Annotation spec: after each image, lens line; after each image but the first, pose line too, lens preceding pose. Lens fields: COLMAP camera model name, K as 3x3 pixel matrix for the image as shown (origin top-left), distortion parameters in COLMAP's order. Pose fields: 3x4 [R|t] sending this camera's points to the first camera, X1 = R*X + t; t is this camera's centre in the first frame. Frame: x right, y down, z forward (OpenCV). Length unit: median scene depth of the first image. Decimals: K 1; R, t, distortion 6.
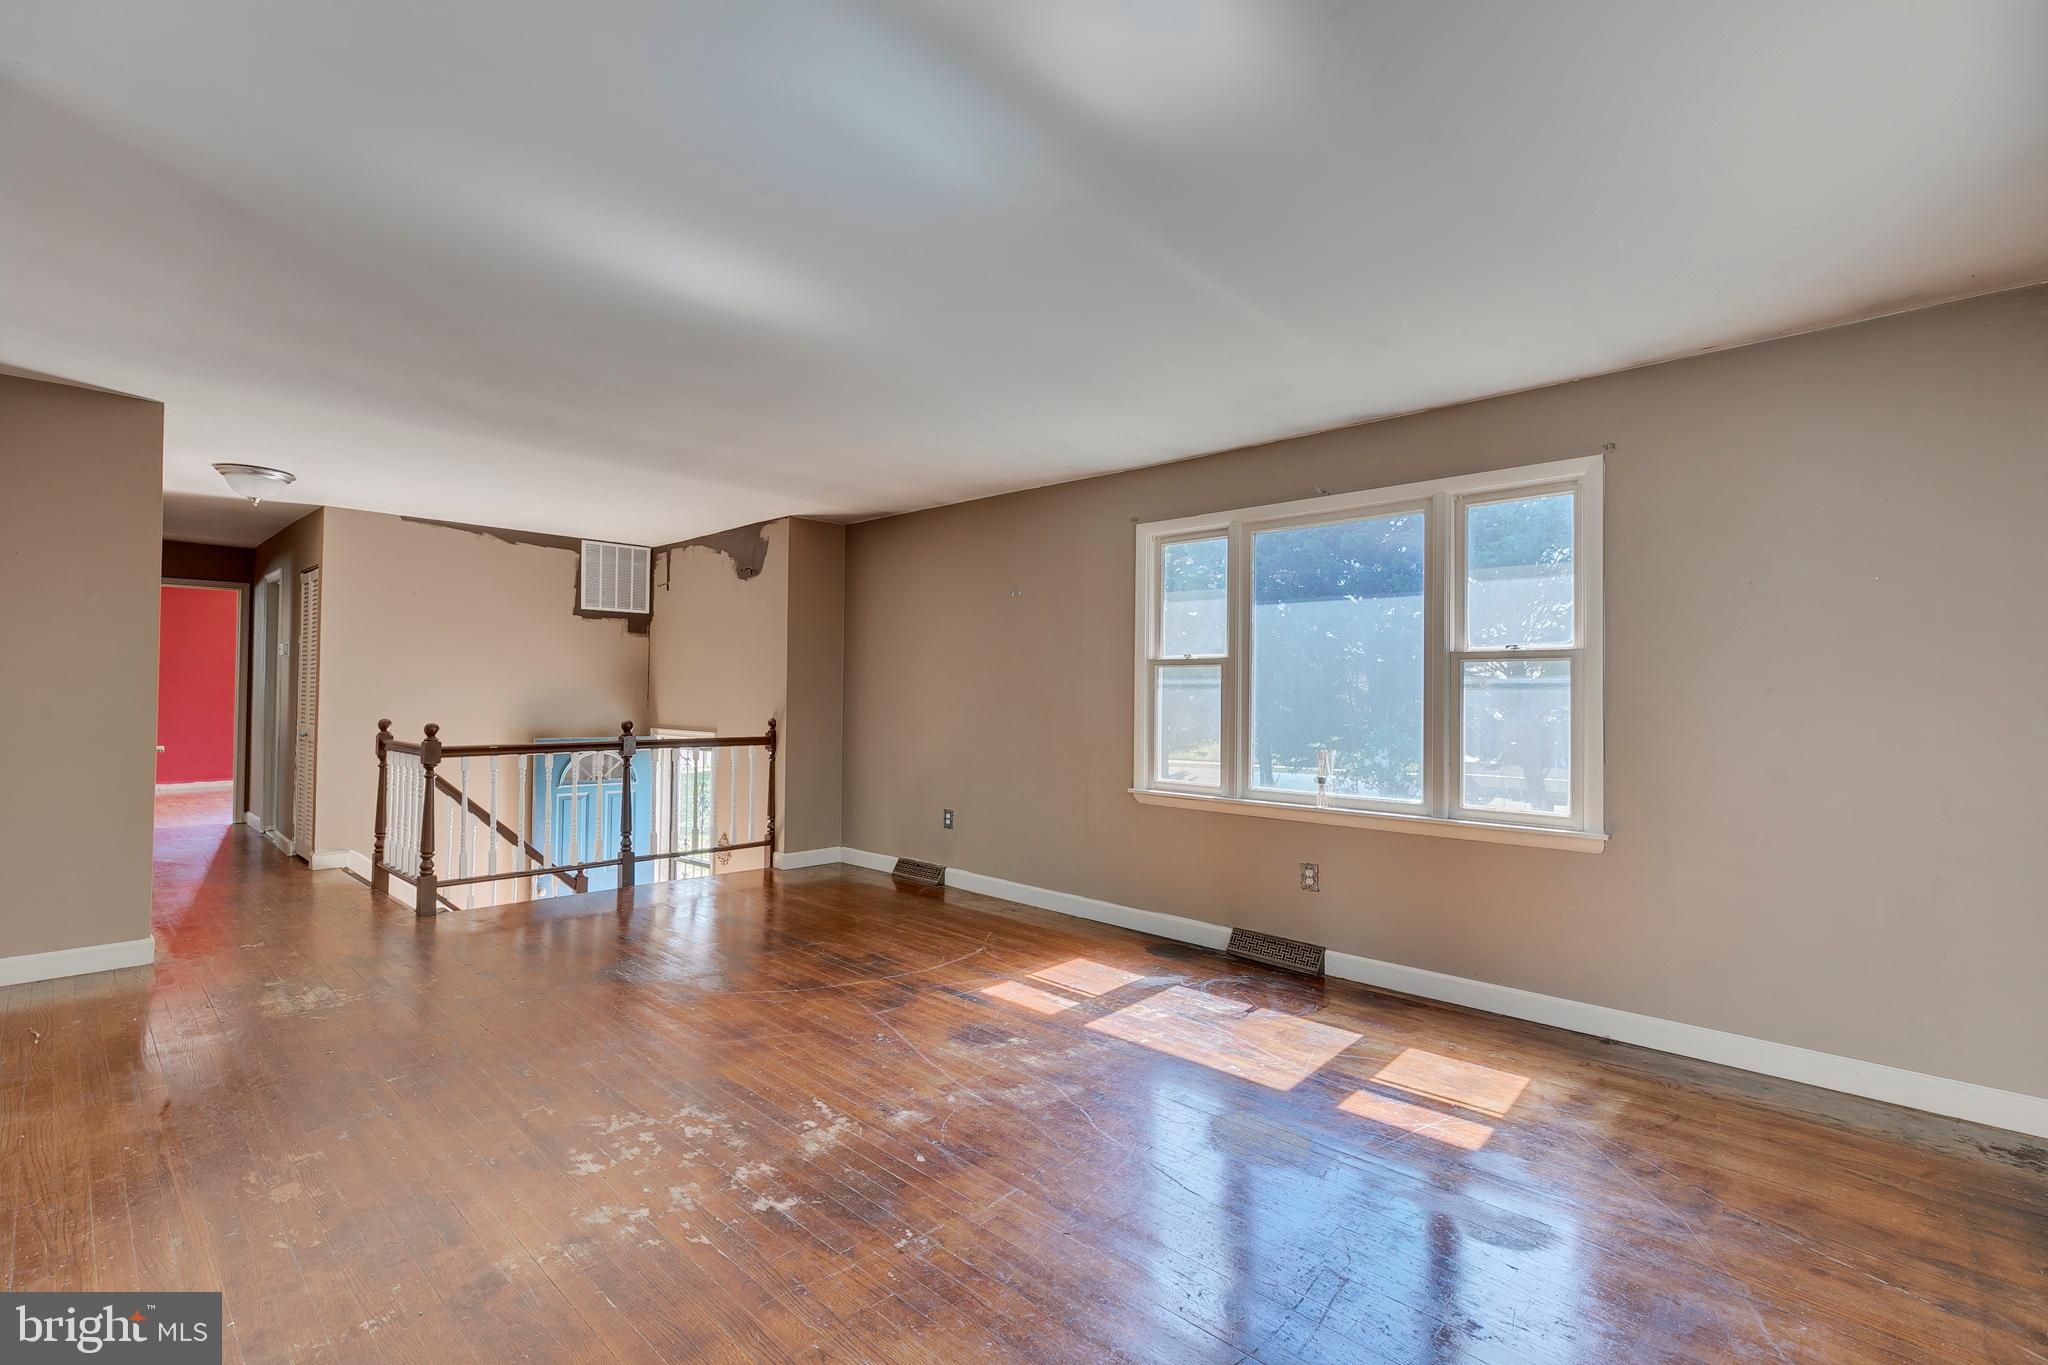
lens RADIAL K [[910.4, 0, 1022.6], [0, 910.4, 681.7], [0, 0, 1]] dist [0.004405, 0.000660]
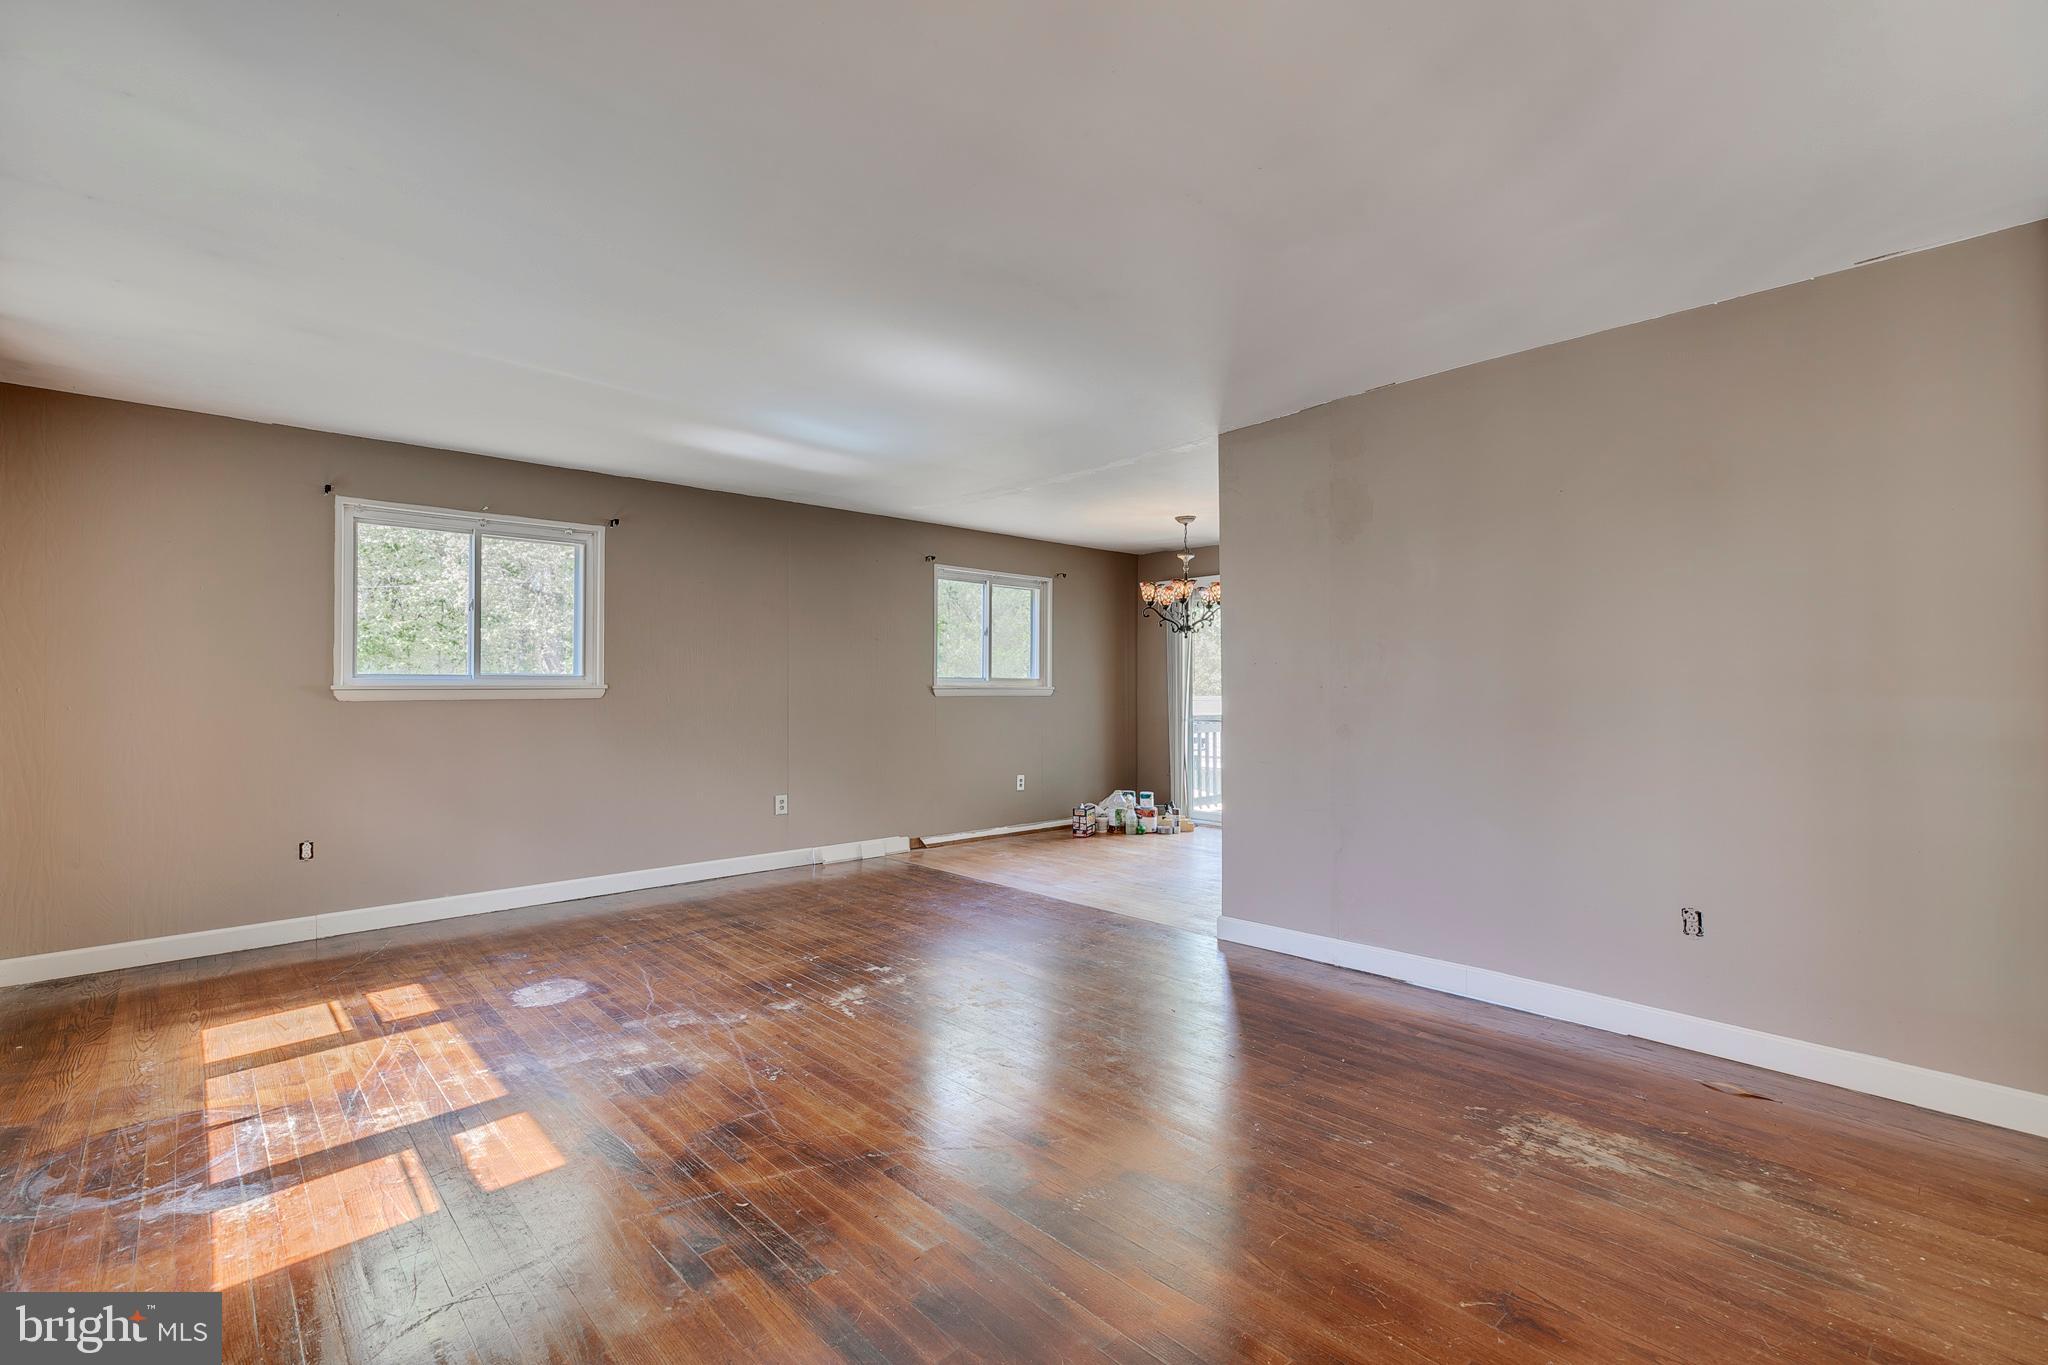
lens RADIAL K [[910.4, 0, 1022.6], [0, 910.4, 681.7], [0, 0, 1]] dist [0.004405, 0.000660]
pose [[-0.997352, -0.011231, 0.071850, -0.414886], [-0.012956, 0.999638, -0.023597, 0.027224], [-0.071559, -0.024466, -0.997136, 1.710881]]
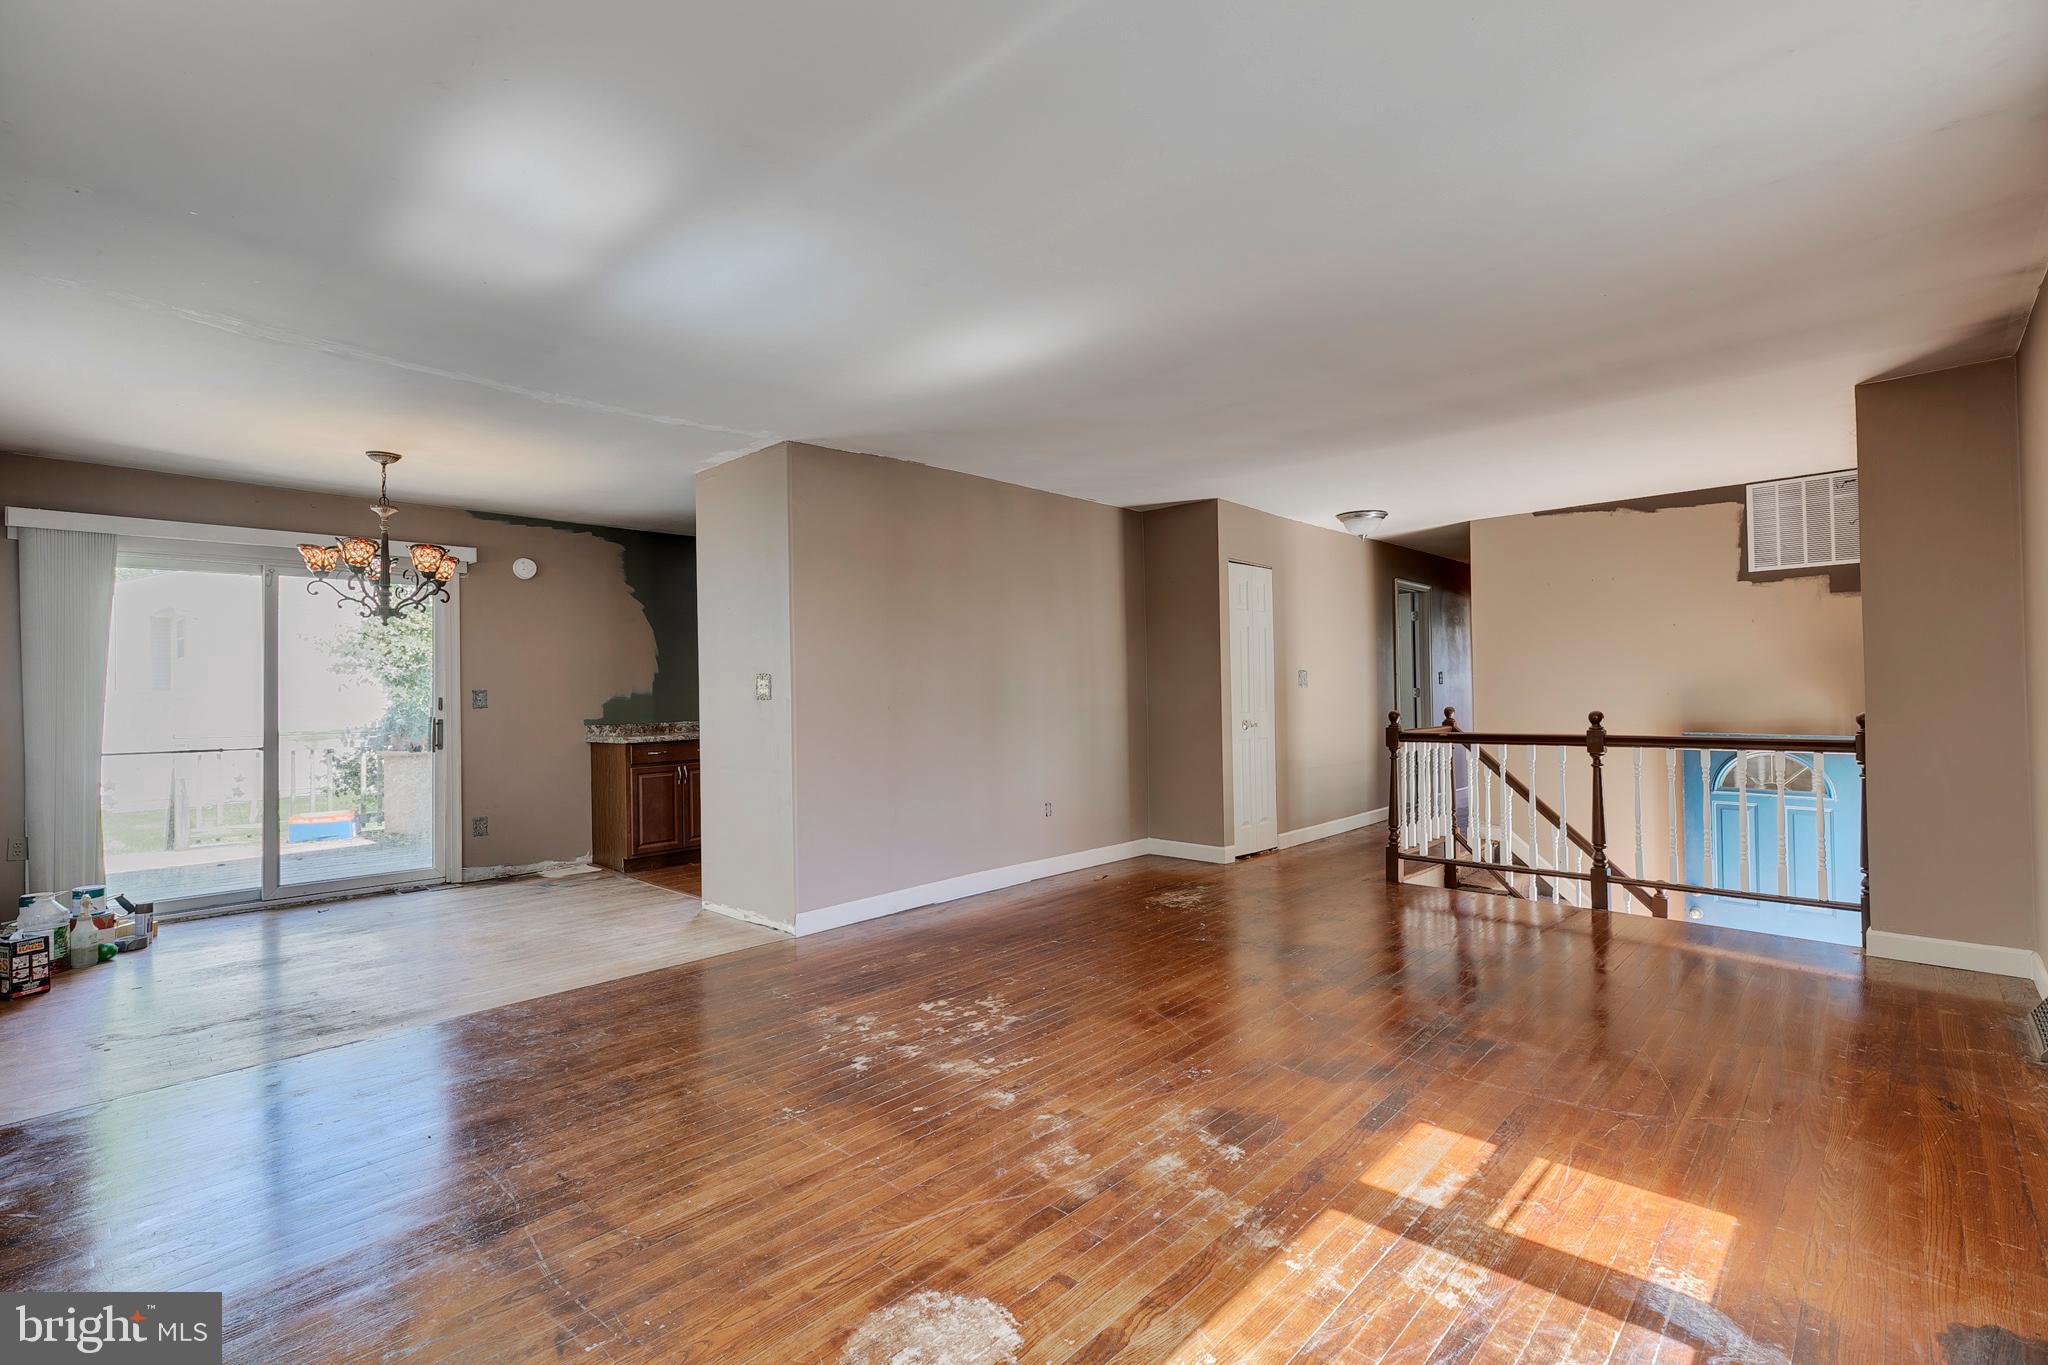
lens RADIAL K [[910.4, 0, 1022.6], [0, 910.4, 681.7], [0, 0, 1]] dist [0.004405, 0.000660]
pose [[-0.009809, -0.022028, -0.999709, 0.666140], [0.031369, 0.999258, -0.022326, 0.028827], [0.999460, -0.031579, -0.009111, 0.779338]]
